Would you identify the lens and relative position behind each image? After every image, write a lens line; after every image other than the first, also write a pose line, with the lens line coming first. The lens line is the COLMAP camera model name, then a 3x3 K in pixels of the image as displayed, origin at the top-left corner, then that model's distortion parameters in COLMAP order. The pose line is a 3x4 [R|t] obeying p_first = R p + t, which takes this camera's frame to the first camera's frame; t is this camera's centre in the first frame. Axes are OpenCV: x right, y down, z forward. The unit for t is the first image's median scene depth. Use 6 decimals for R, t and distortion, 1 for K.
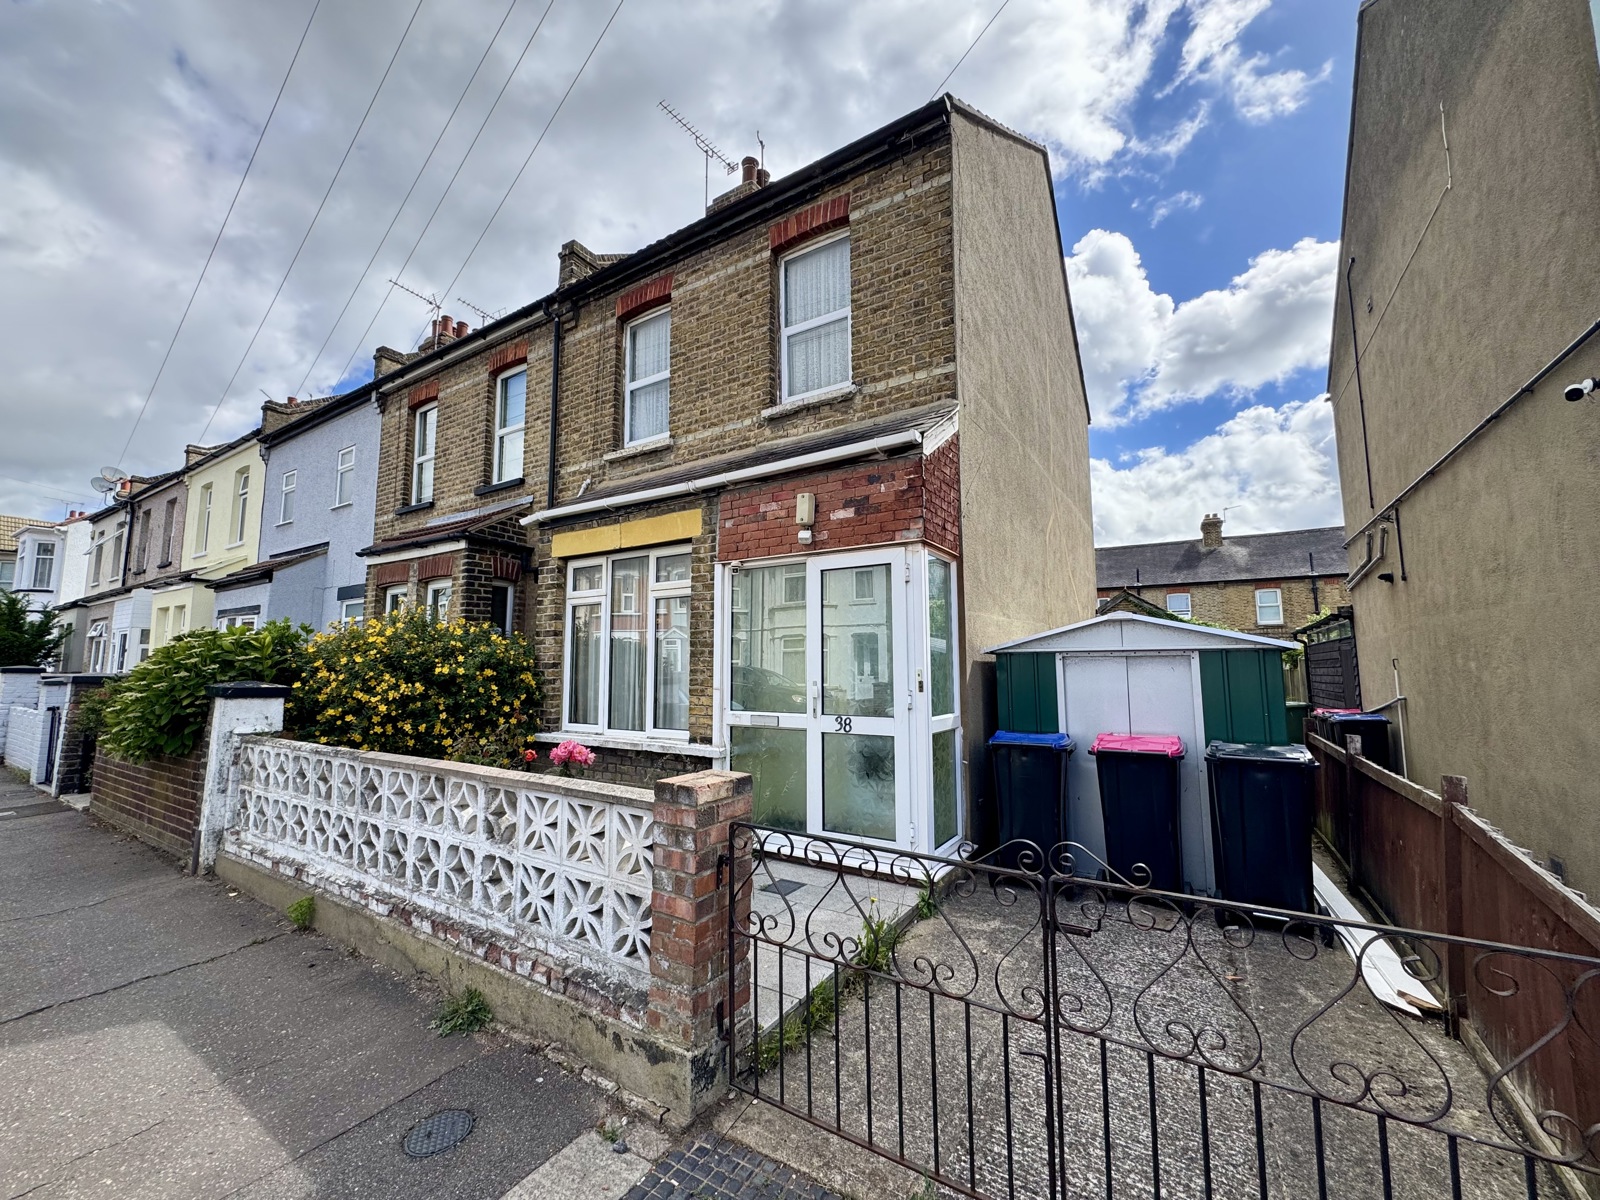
lens RADIAL K [[630.6, 0, 795.6], [0, 630.6, 602.7], [0, 0, 1]] dist [-0.002910, 0.000421]
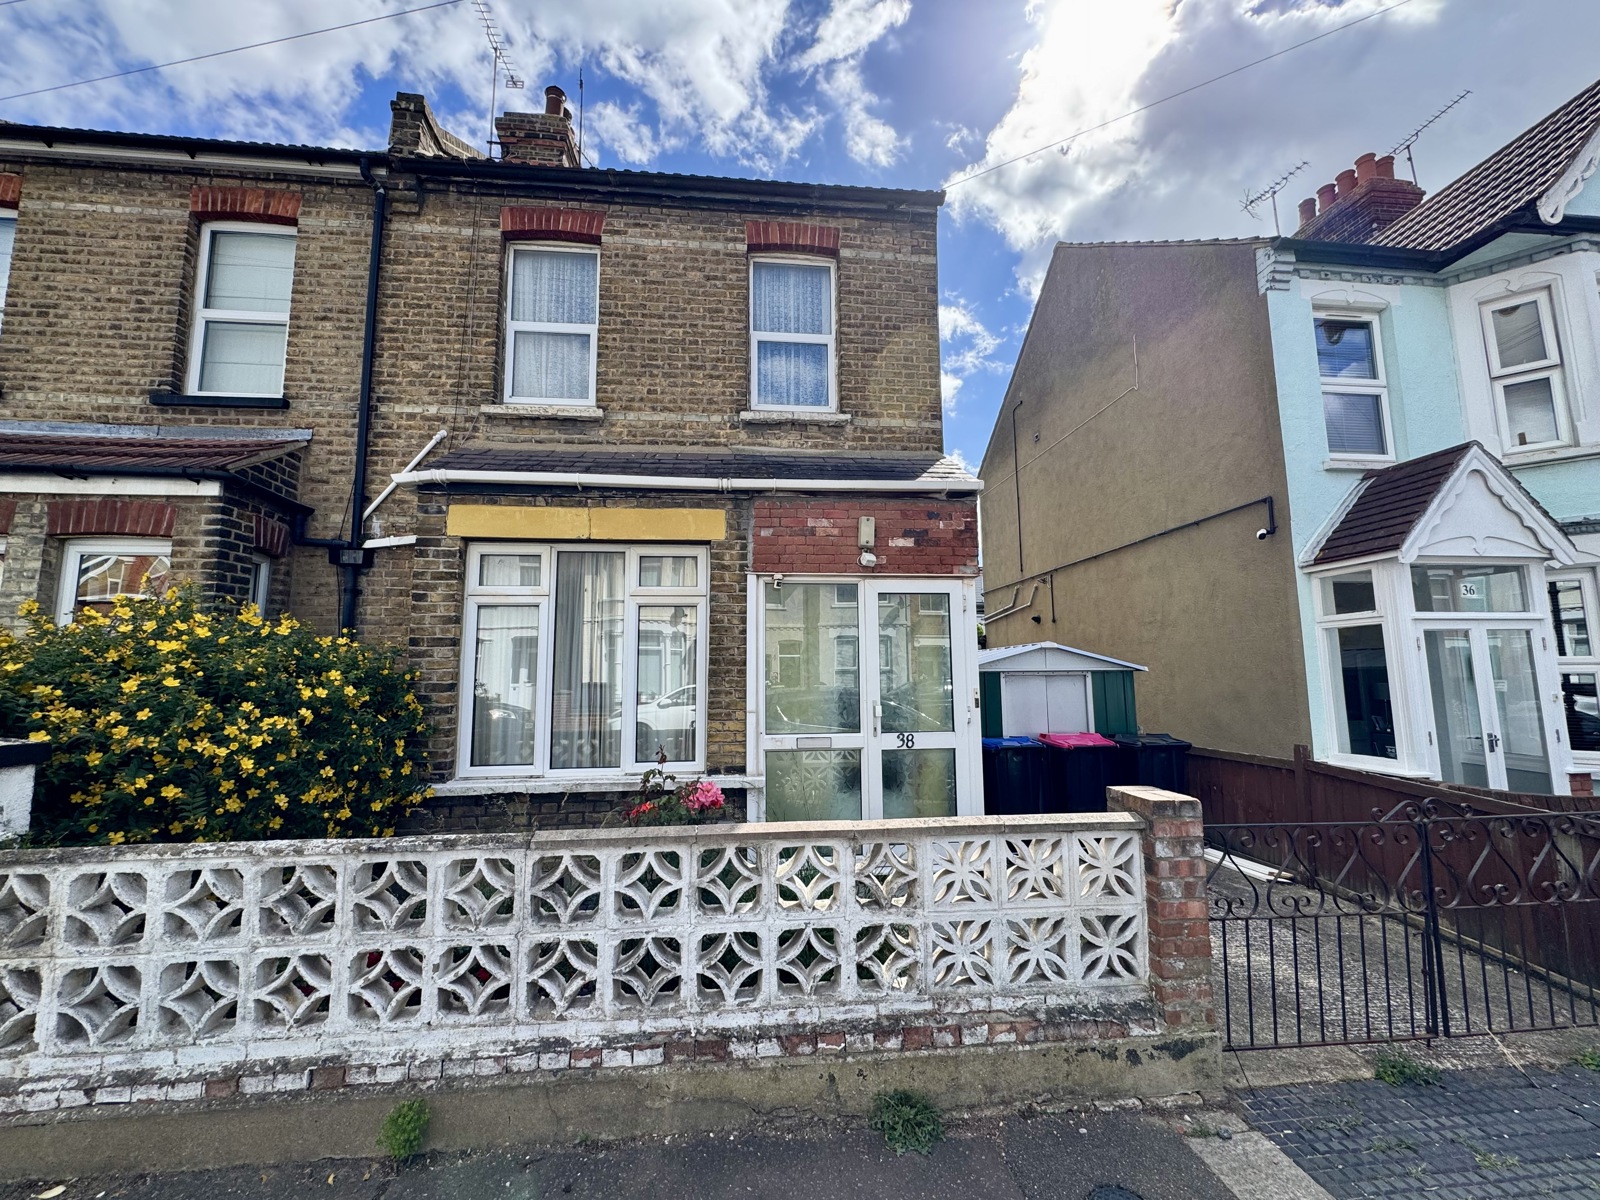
lens RADIAL K [[630.6, 0, 799.9], [0, 630.6, 605.0], [0, 0, 1]] dist [-0.002910, 0.000421]
pose [[0.784974, 0.064963, 0.616114, -0.621083], [-0.058421, 0.997817, -0.030778, 0.006781], [-0.616768, -0.011834, 0.787056, 0.234276]]
